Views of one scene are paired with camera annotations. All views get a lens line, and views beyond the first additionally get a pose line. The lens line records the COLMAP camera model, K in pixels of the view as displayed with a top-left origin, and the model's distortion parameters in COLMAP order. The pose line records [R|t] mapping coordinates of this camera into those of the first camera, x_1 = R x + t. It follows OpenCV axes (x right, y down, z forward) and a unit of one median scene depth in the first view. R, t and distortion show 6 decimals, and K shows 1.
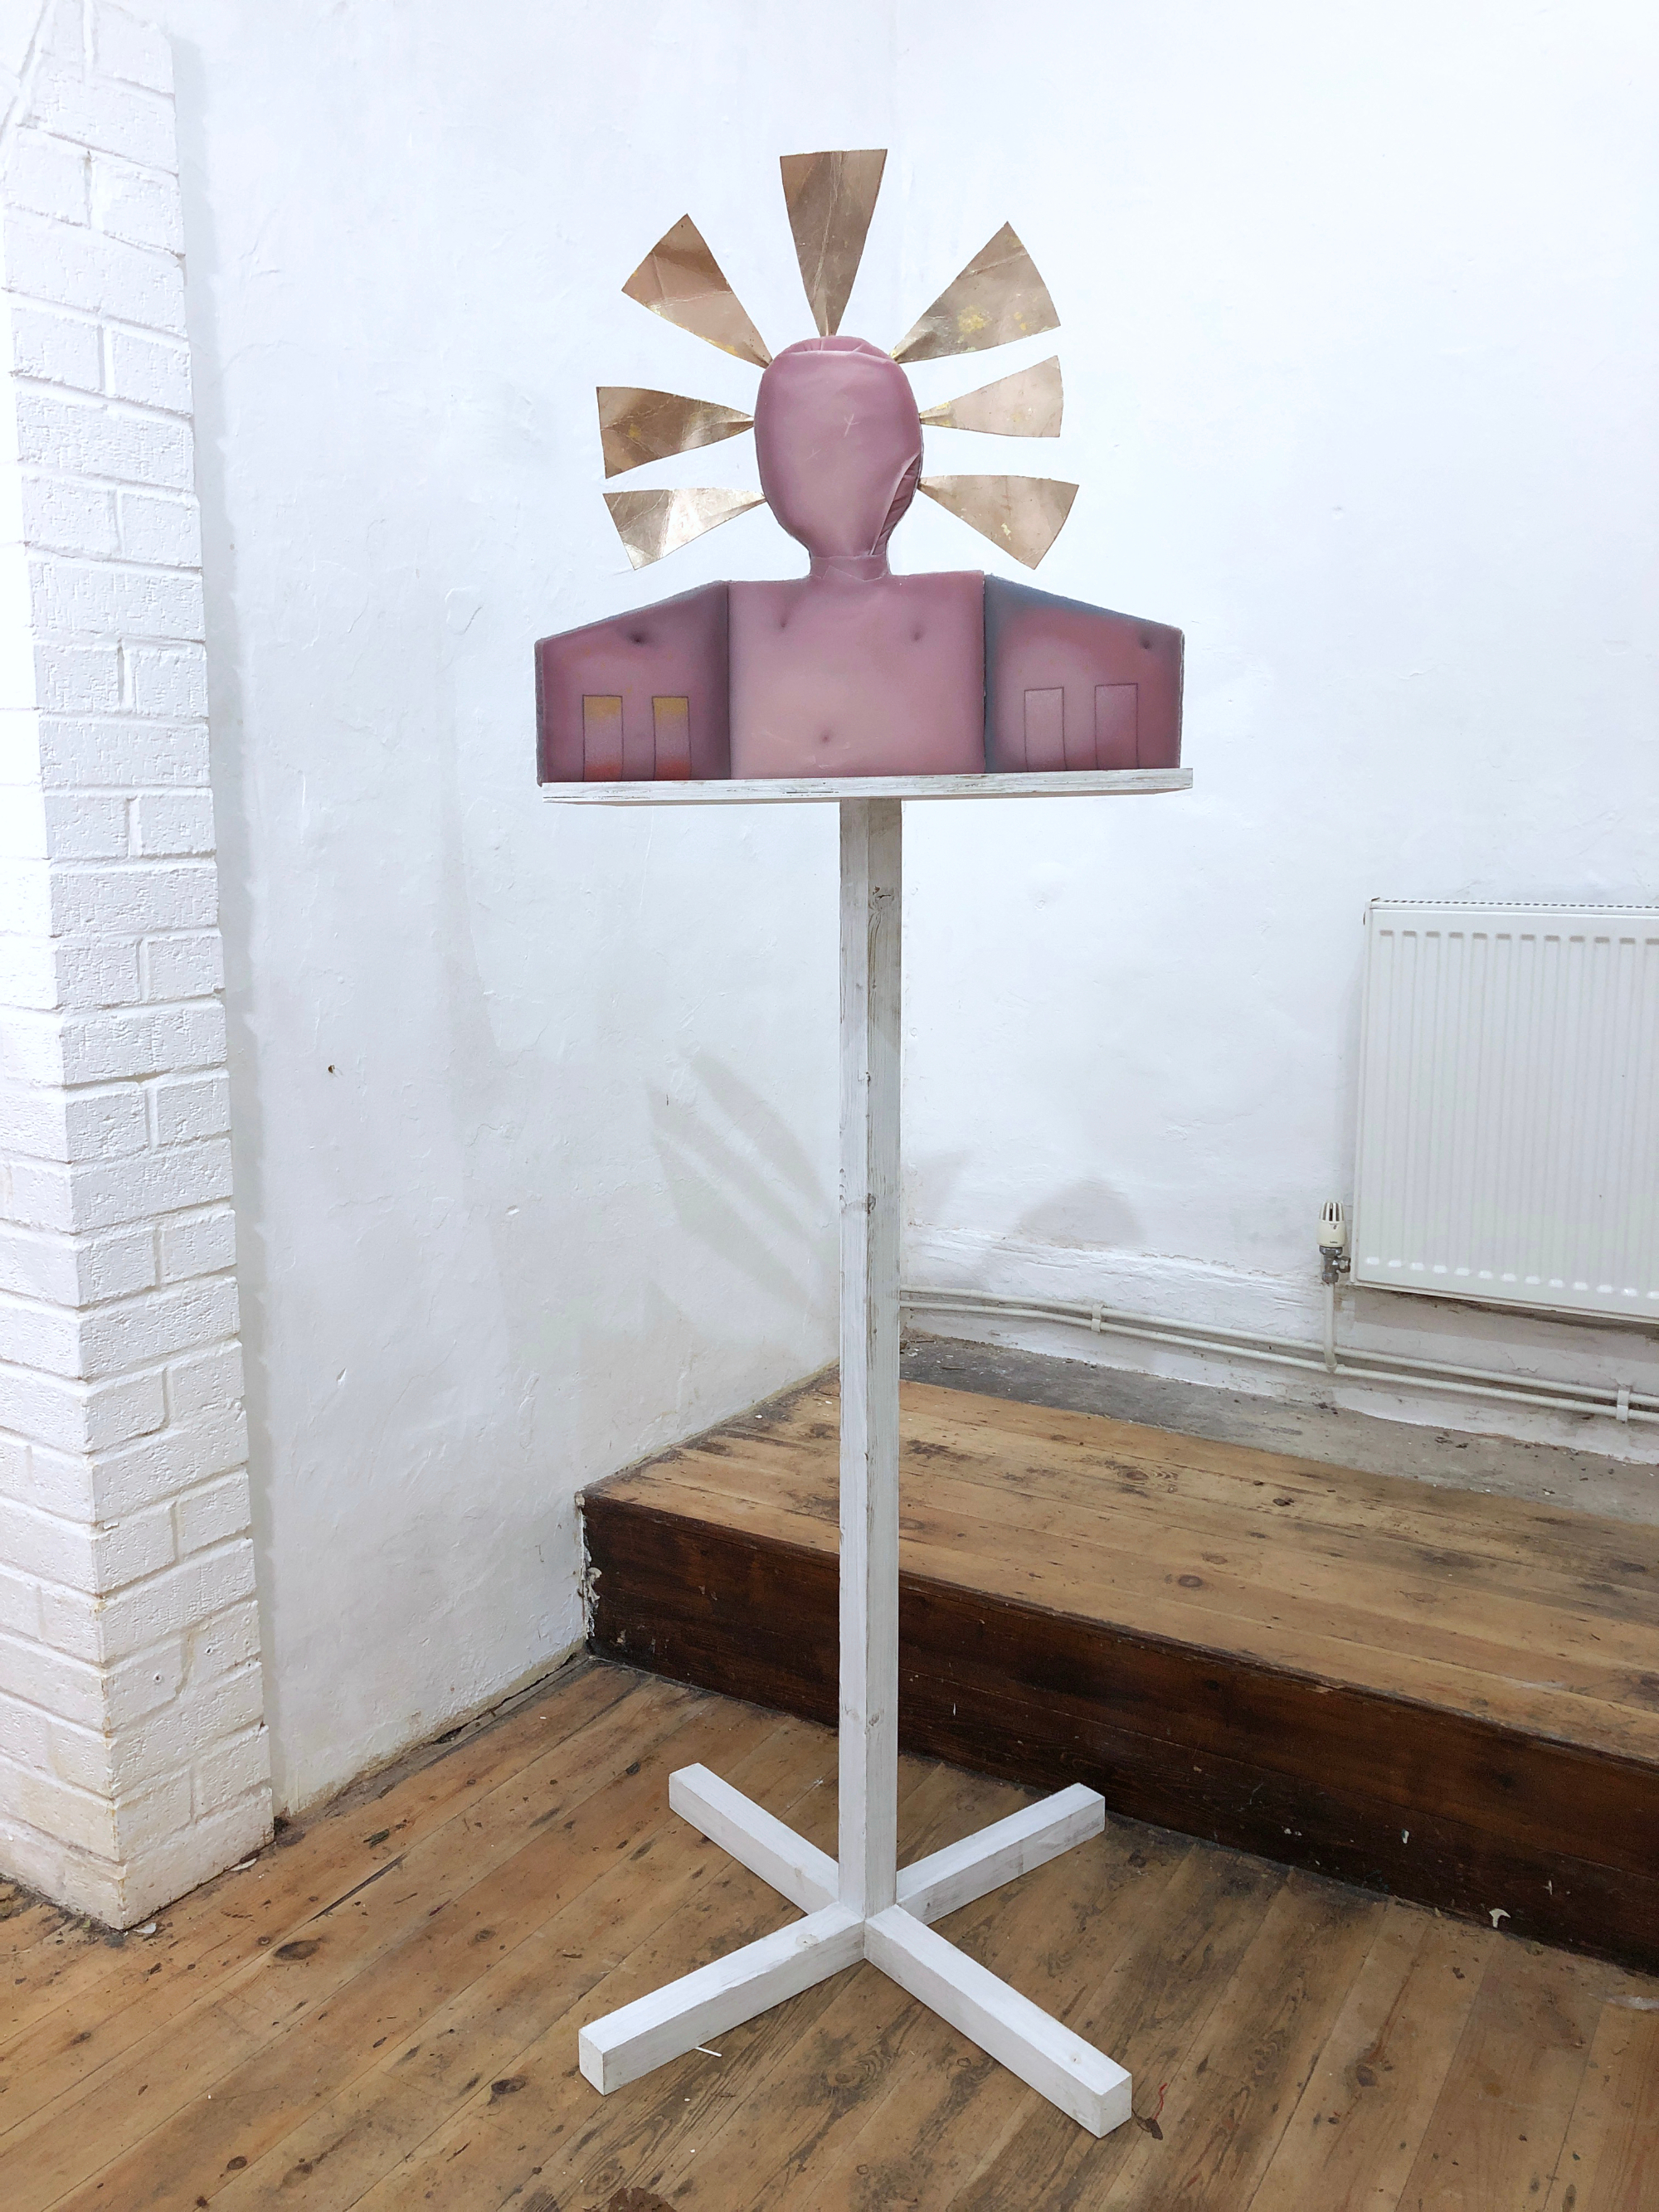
lens RADIAL K [[1787.2, 0, 827.4], [0, 1787.2, 1083.4], [0, 0, 1]] dist [0.016641, -0.027384]
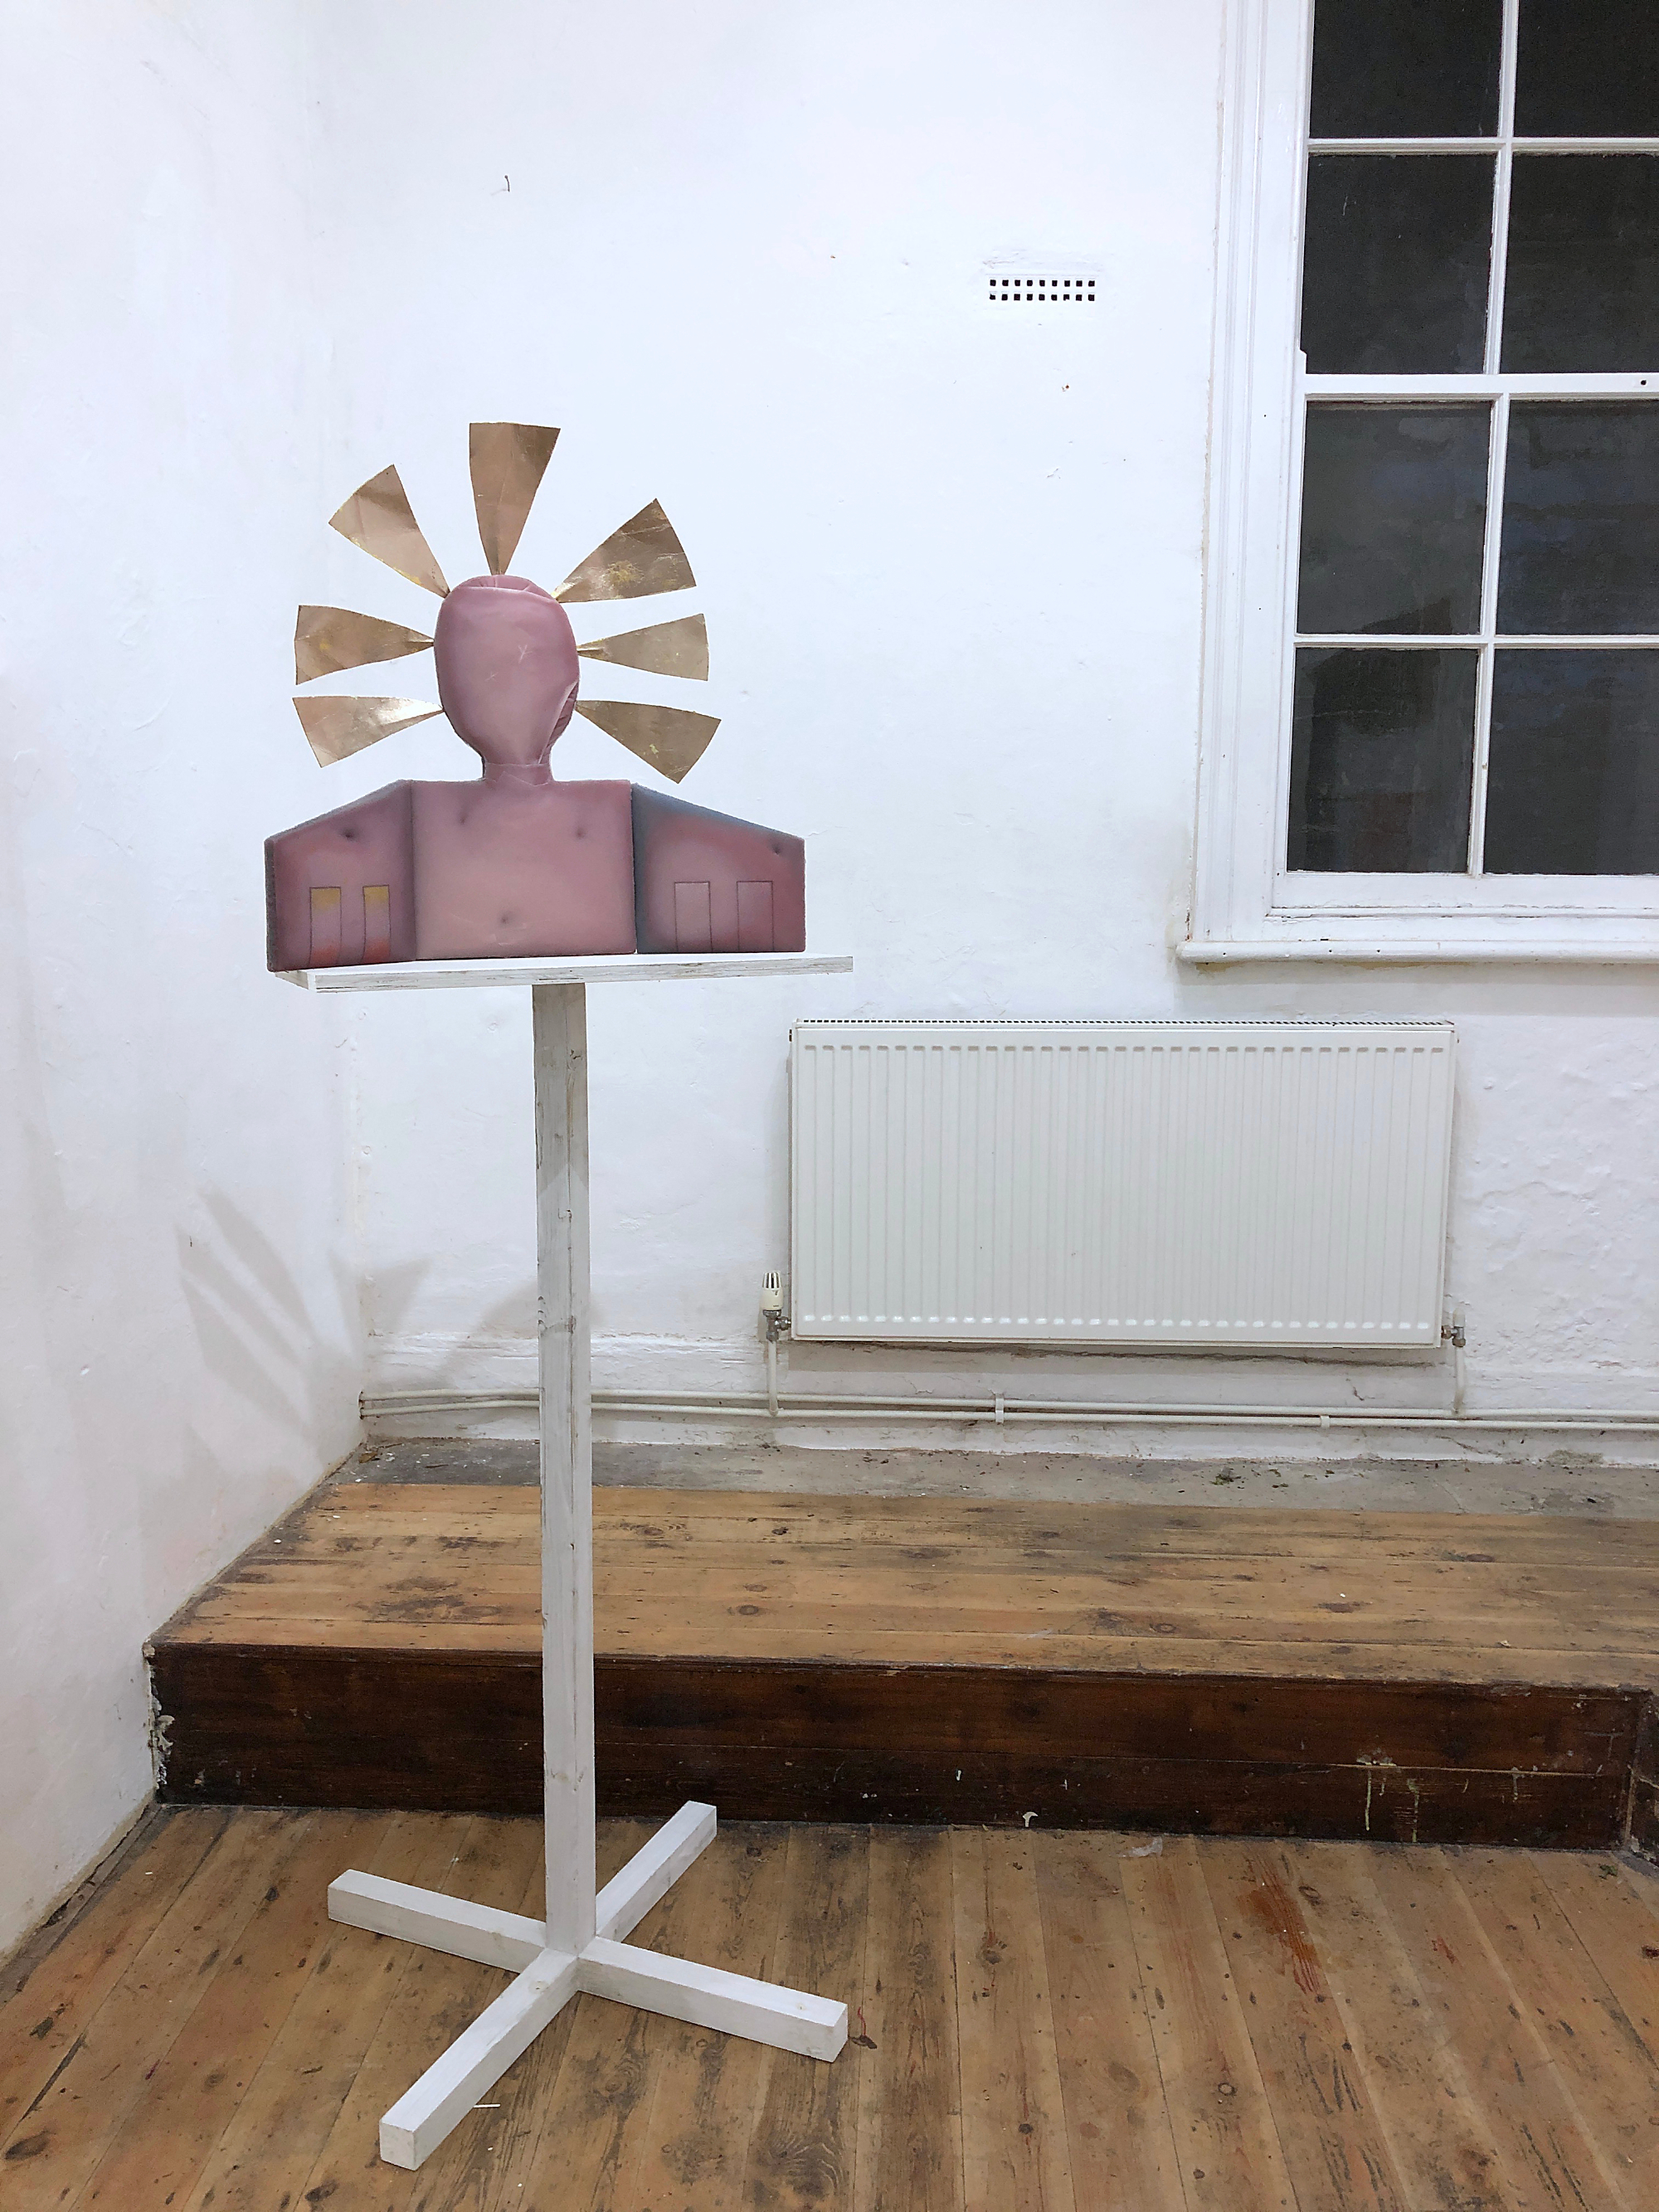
lens RADIAL K [[1787.2, 0, 831.8], [0, 1787.2, 1116.9], [0, 0, 1]] dist [0.016641, -0.027384]
pose [[0.879105, -0.061146, 0.472690, -0.336178], [0.067477, 0.997714, 0.003570, -0.055016], [-0.471828, 0.028758, 0.881221, -0.088412]]
